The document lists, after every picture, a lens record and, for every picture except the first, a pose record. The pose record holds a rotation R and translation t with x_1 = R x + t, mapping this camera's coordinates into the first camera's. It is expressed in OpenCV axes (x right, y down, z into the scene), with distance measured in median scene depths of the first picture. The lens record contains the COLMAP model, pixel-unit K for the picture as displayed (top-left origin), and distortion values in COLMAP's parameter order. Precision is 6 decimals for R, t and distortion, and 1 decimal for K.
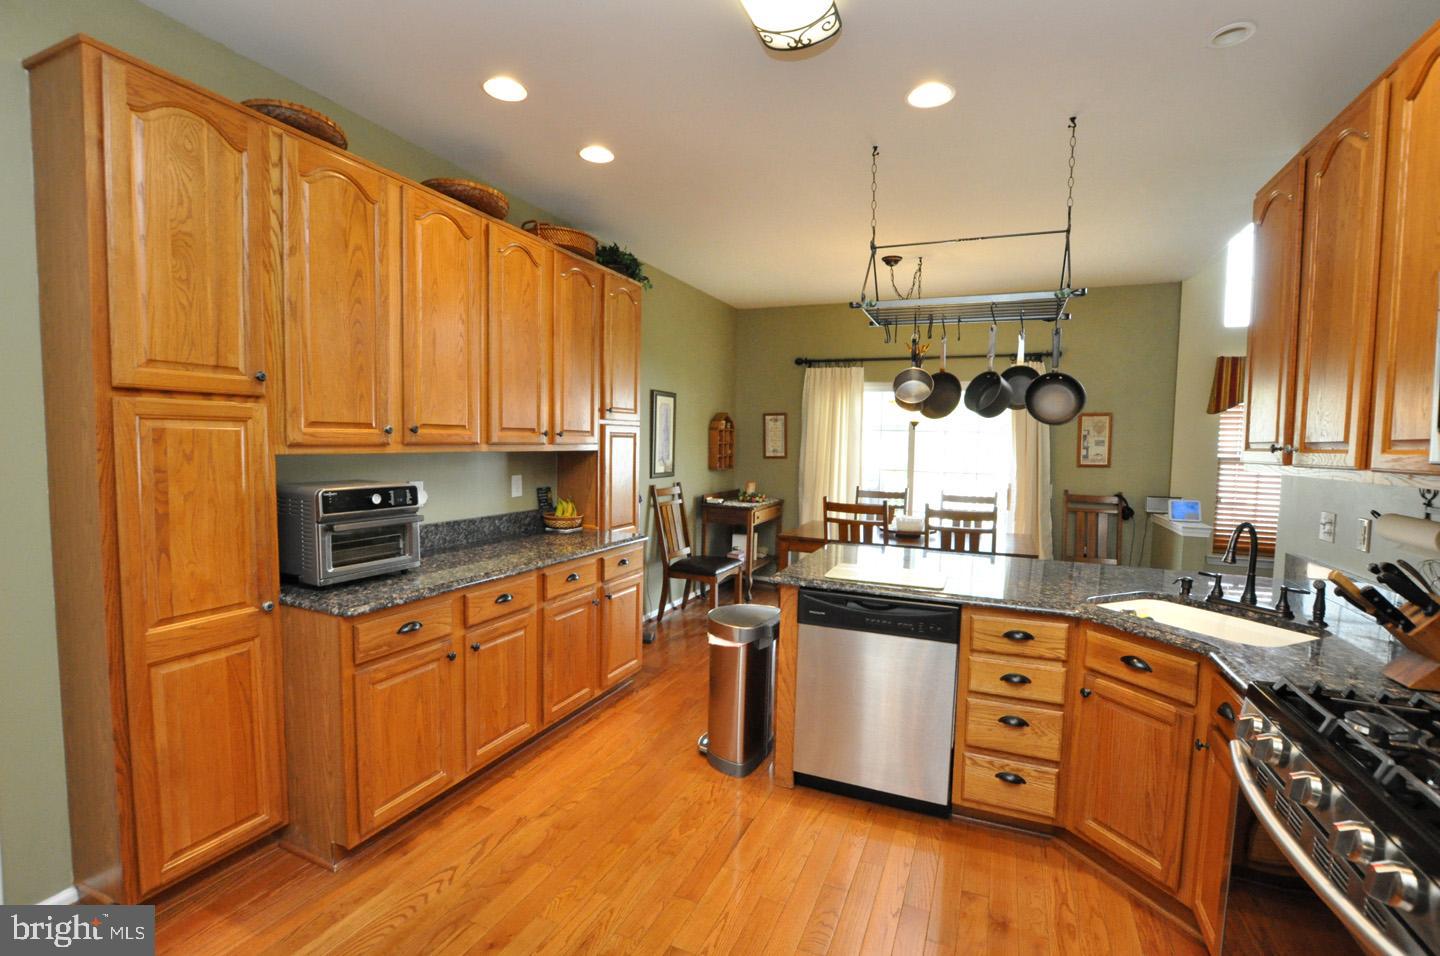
lens RADIAL K [[633.2, 0, 729.9], [0, 633.2, 477.1], [0, 0, 1]] dist [-0.032366, 0.004605]
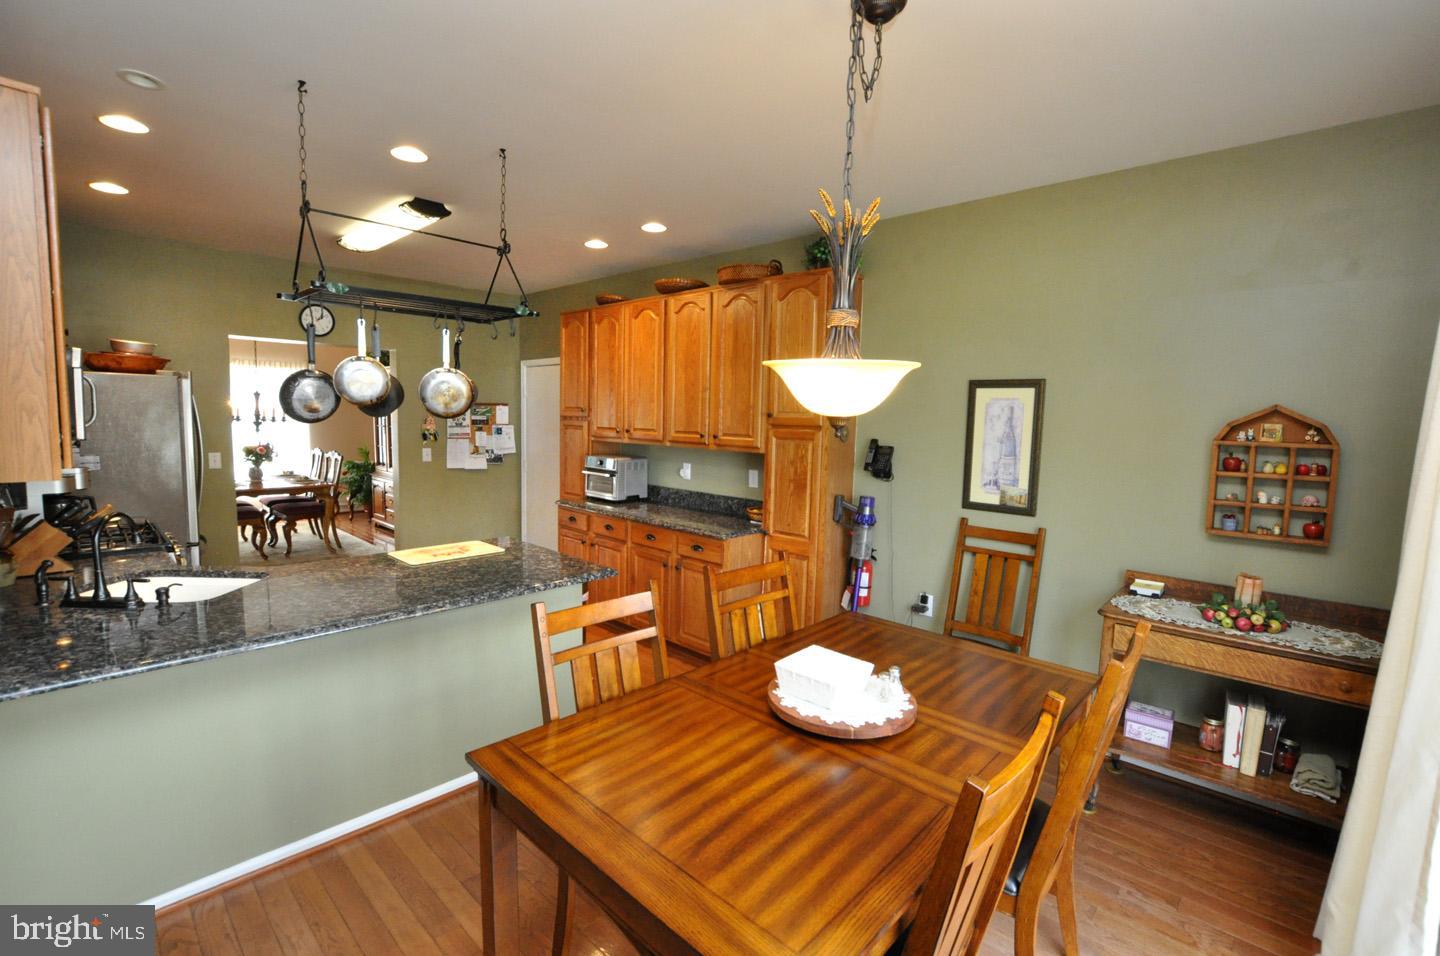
lens RADIAL K [[633.2, 0, 721.3], [0, 633.2, 478.3], [0, 0, 1]] dist [-0.032366, 0.004605]
pose [[-0.354450, 0.062475, -0.932986, 0.687026], [-0.086891, 0.991248, 0.099387, -0.084872], [0.931029, 0.116296, -0.345919, 1.107532]]
